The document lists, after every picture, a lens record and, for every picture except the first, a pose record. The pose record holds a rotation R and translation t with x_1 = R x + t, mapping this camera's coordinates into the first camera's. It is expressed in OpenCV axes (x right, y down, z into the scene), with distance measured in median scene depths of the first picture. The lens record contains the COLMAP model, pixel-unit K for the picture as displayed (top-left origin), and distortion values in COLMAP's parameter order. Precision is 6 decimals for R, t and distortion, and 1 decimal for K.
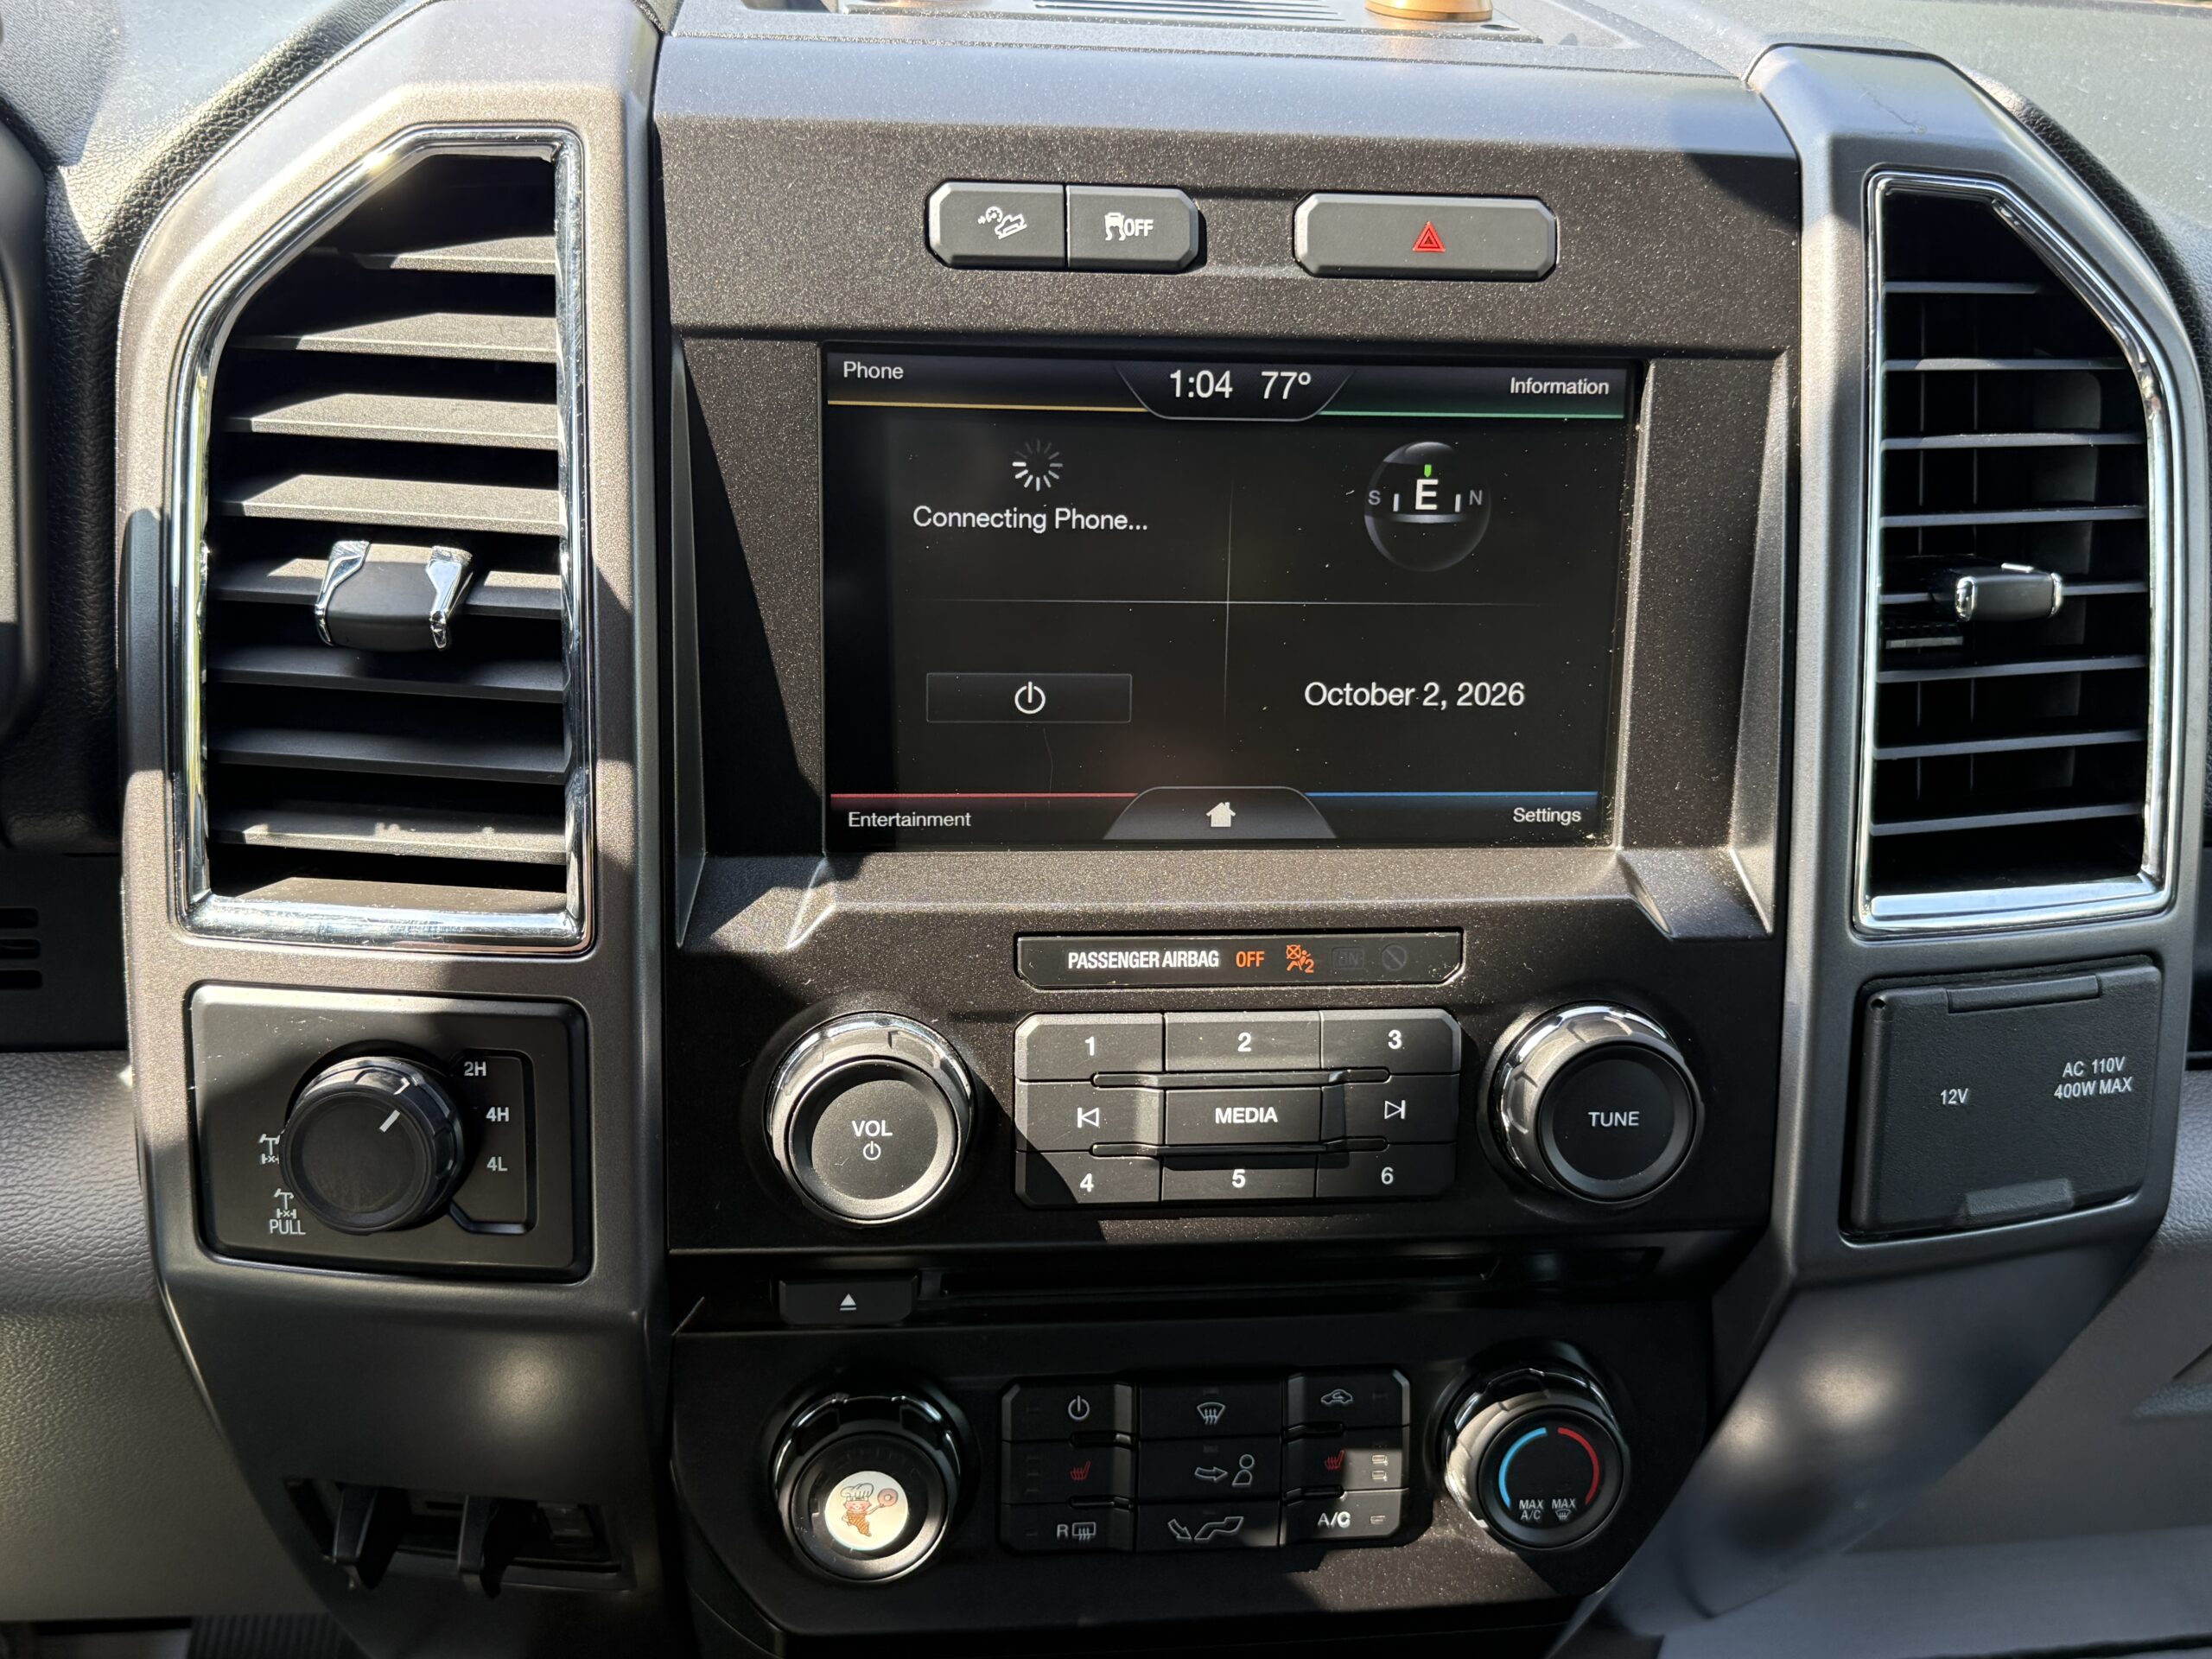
lens RADIAL K [[2189.4, 0, 1109.4], [0, 2189.4, 818.6], [0, 0, 1]] dist [0.037750, 0.000000]
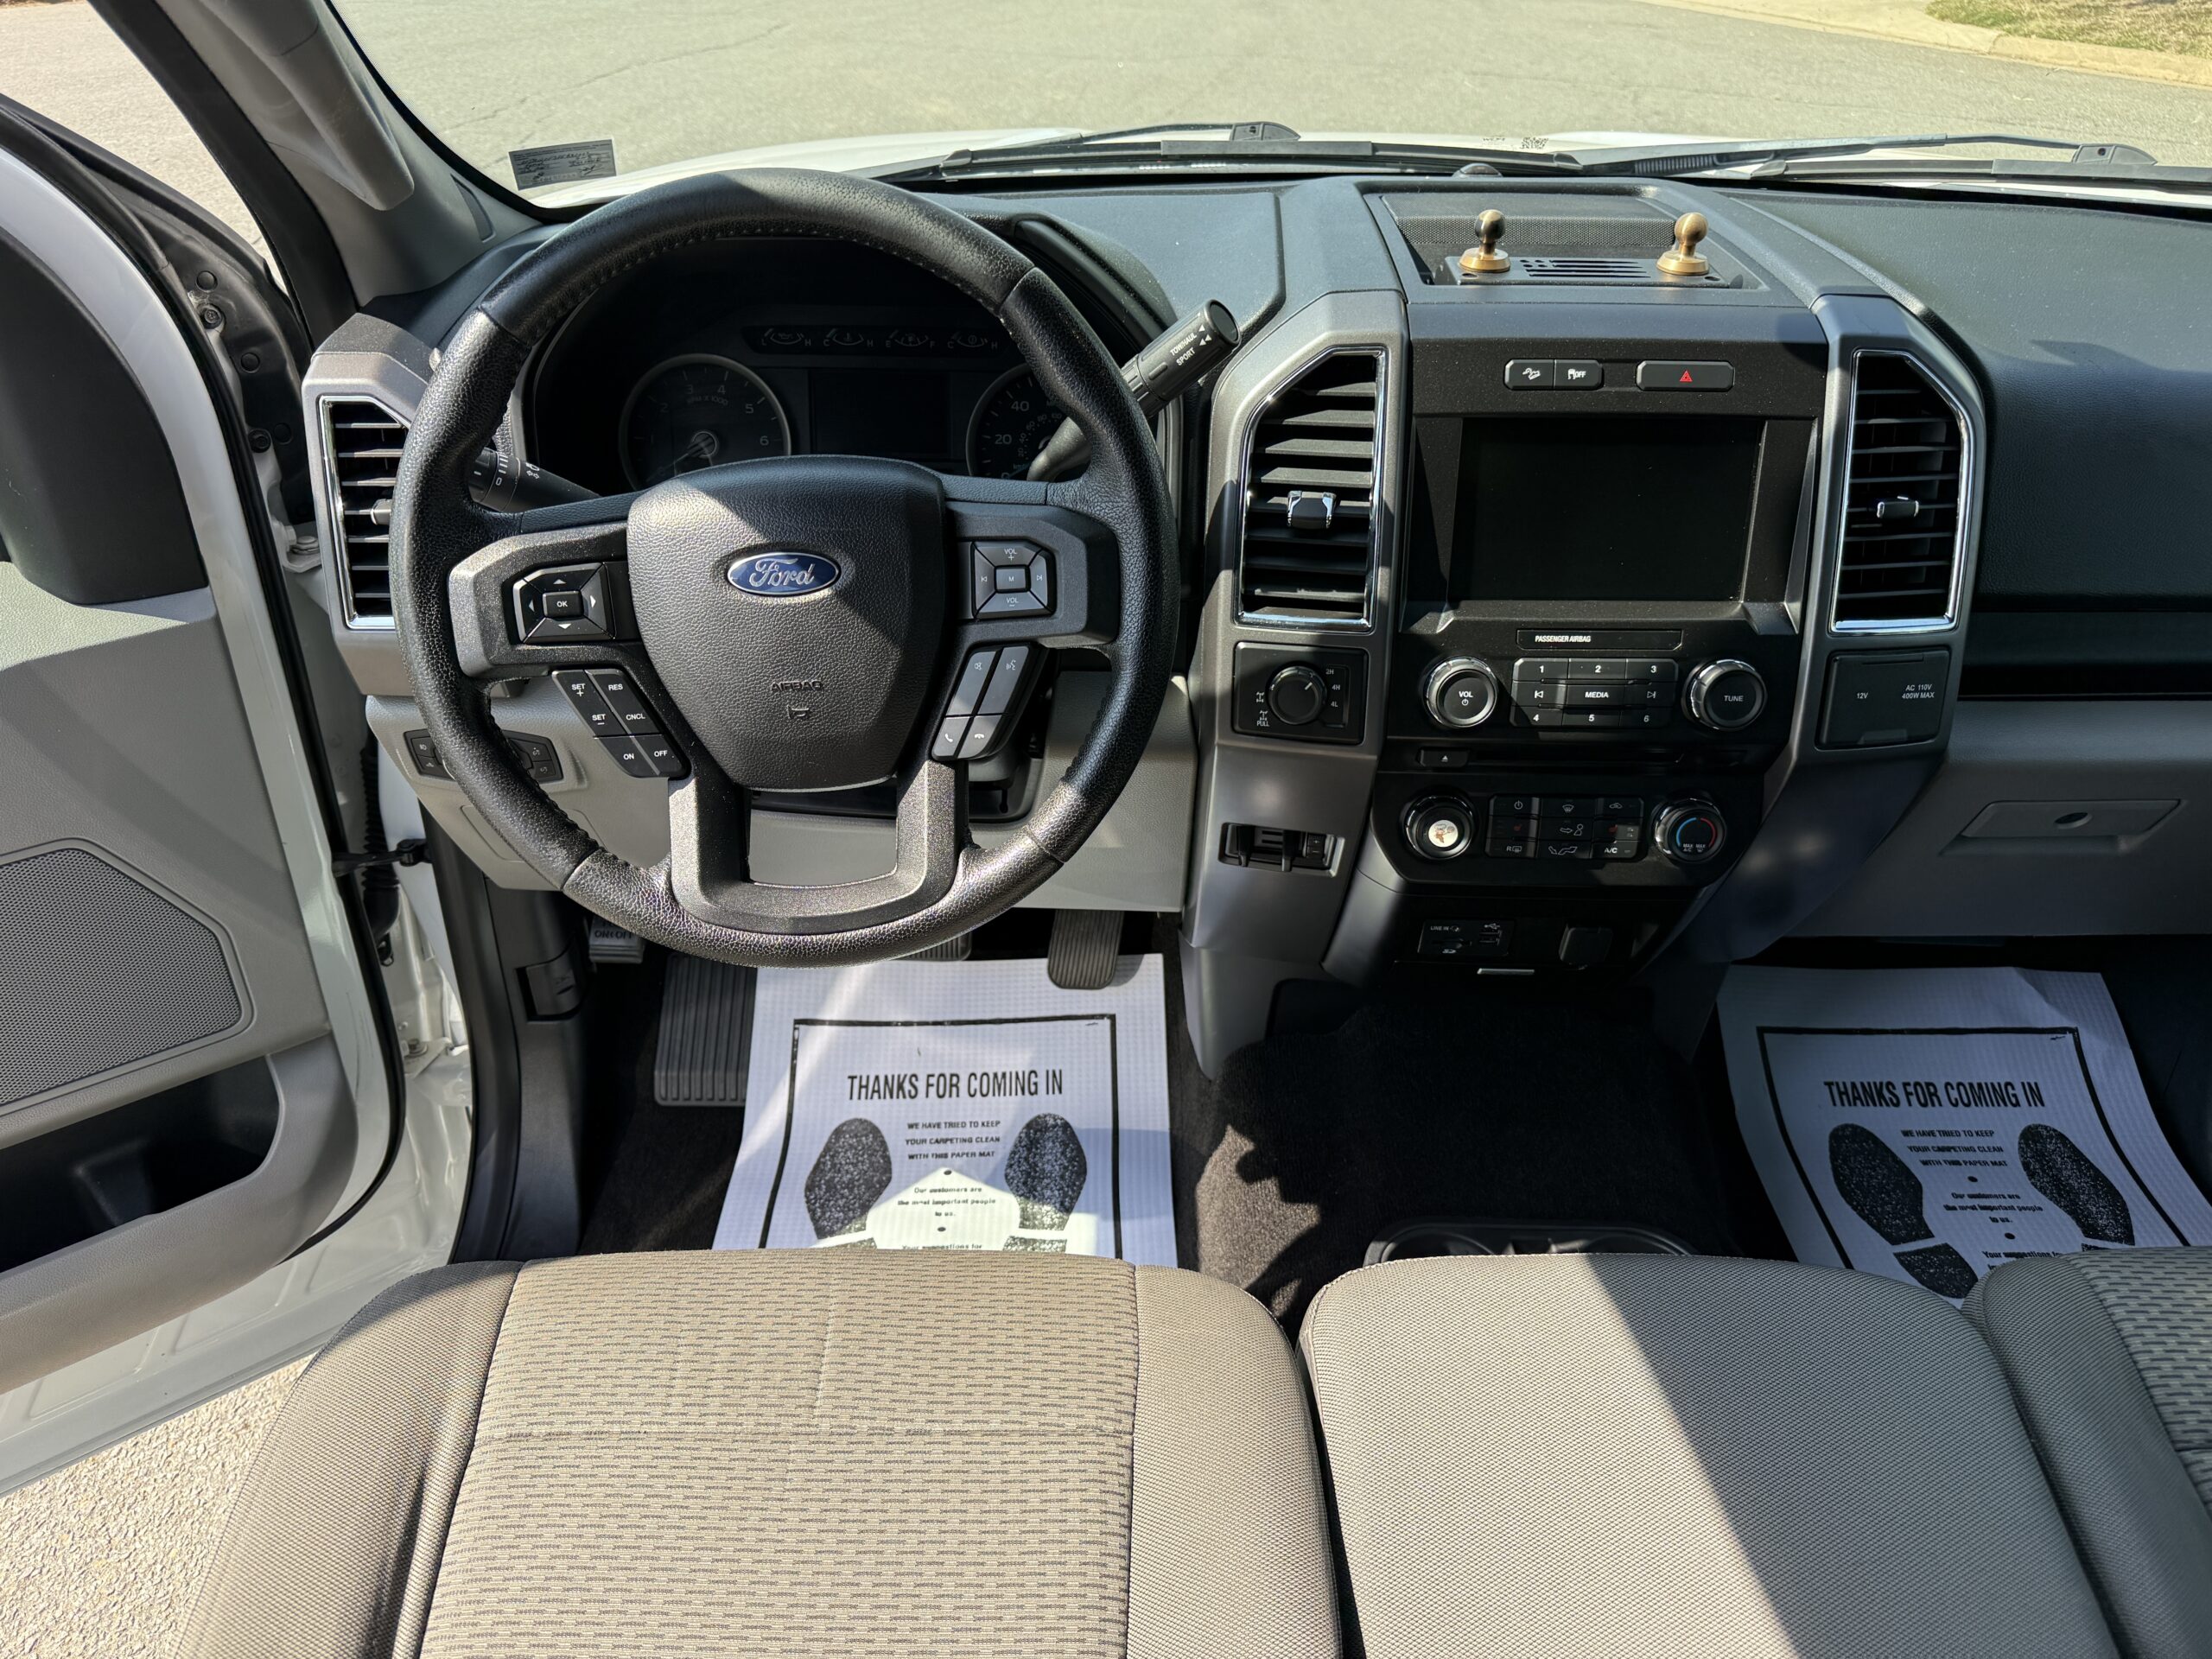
lens RADIAL K [[1553.9, 0, 1111.3], [0, 1553.9, 832.9], [0, 0, 1]] dist [0.033392, -0.033179]
pose [[0.990696, 0.035215, -0.131462, -0.287471], [-0.017314, 0.990707, 0.134909, 0.050986], [0.134991, -0.131377, 0.982099, -1.091203]]
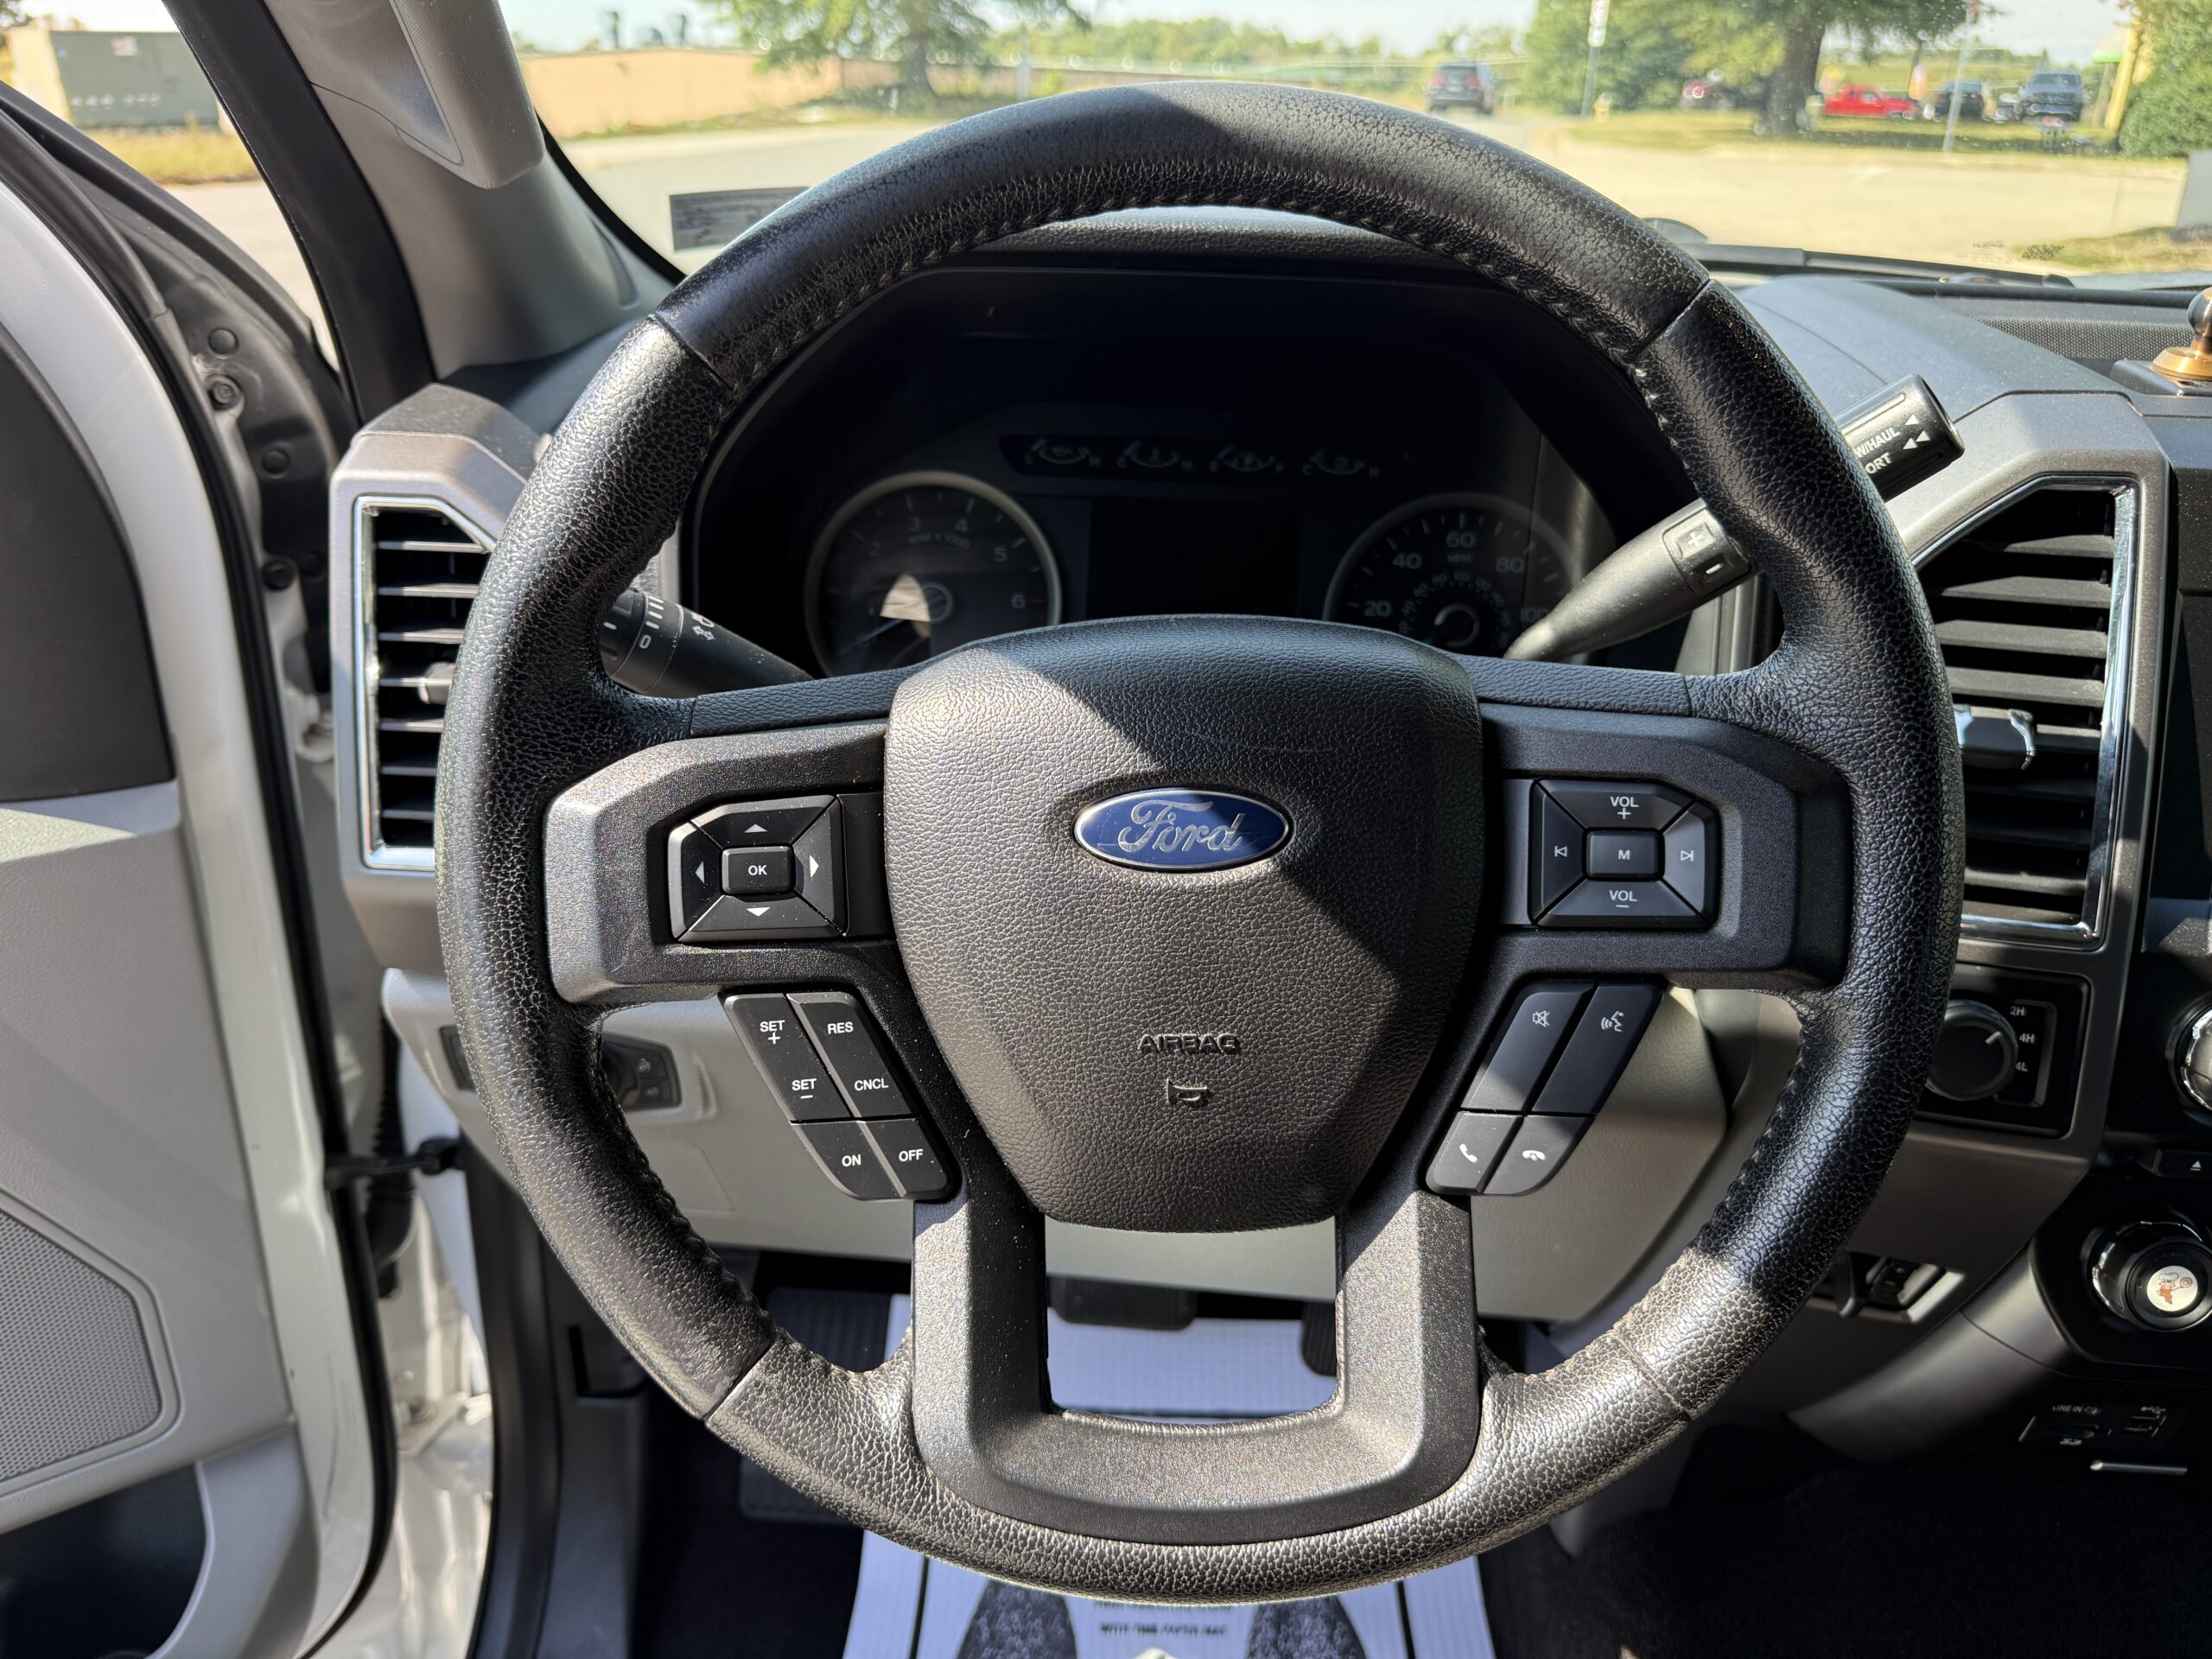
lens RADIAL K [[1553.9, 0, 1110.9], [0, 1553.9, 831.1], [0, 0, 1]] dist [0.033392, -0.033179]
pose [[0.984613, 0.060793, -0.163833, -0.761799], [-0.059763, 0.998150, 0.011214, 0.000924], [0.164211, -0.001250, 0.986424, -0.321453]]
